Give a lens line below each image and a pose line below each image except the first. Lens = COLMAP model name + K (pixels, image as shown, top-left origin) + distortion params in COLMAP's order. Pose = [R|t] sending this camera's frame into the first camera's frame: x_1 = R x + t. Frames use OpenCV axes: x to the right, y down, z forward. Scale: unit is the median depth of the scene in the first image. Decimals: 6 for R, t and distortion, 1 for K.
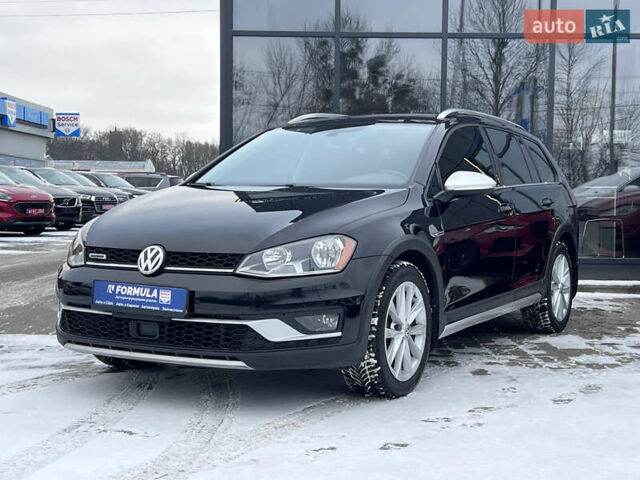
lens RADIAL K [[963.7, 0, 318.9], [0, 963.7, 243.7], [0, 0, 1]] dist [0.110819, 0.000000]
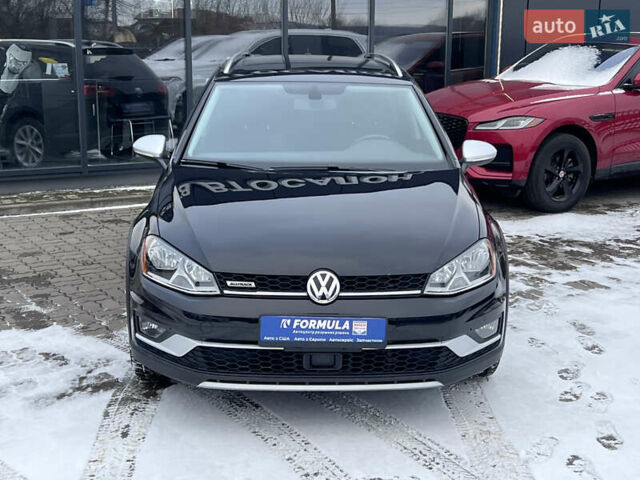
lens RADIAL K [[963.7, 0, 317.3], [0, 963.7, 239.1], [0, 0, 1]] dist [0.110819, 0.000000]
pose [[0.851485, -0.108801, 0.512968, -0.653173], [0.020645, 0.984435, 0.174531, -0.191579], [-0.523973, -0.138020, 0.840478, 0.232516]]
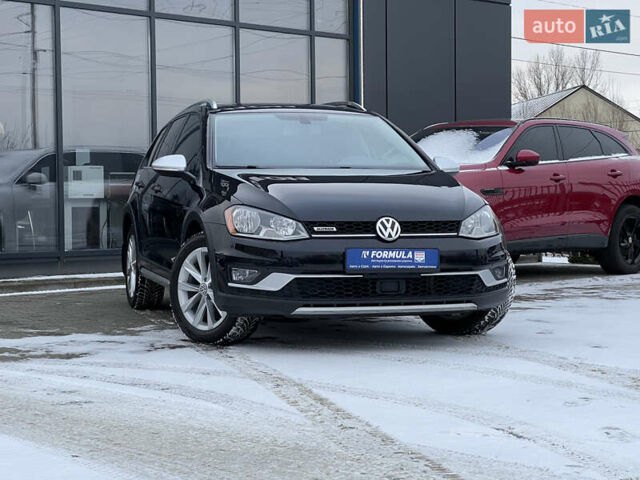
lens RADIAL K [[1379.3, 0, 320.7], [0, 1379.3, 239.6], [0, 0, 1]] dist [-0.060241, 0.000000]
pose [[0.705297, -0.035579, 0.708019, -1.459870], [0.044993, 0.998973, 0.005380, 0.017160], [-0.707483, 0.028061, 0.706173, -0.154321]]
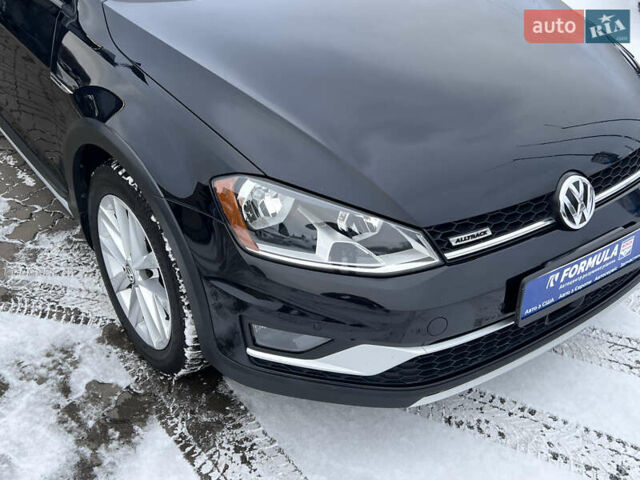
lens RADIAL K [[781.7, 0, 320.5], [0, 781.7, 239.3], [0, 0, 1]] dist [0.062694, 0.000000]
pose [[0.405051, -0.497533, 0.767069, -0.606311], [0.023592, 0.844382, 0.535222, -0.218033], [-0.913990, -0.198695, 0.353755, 0.975940]]
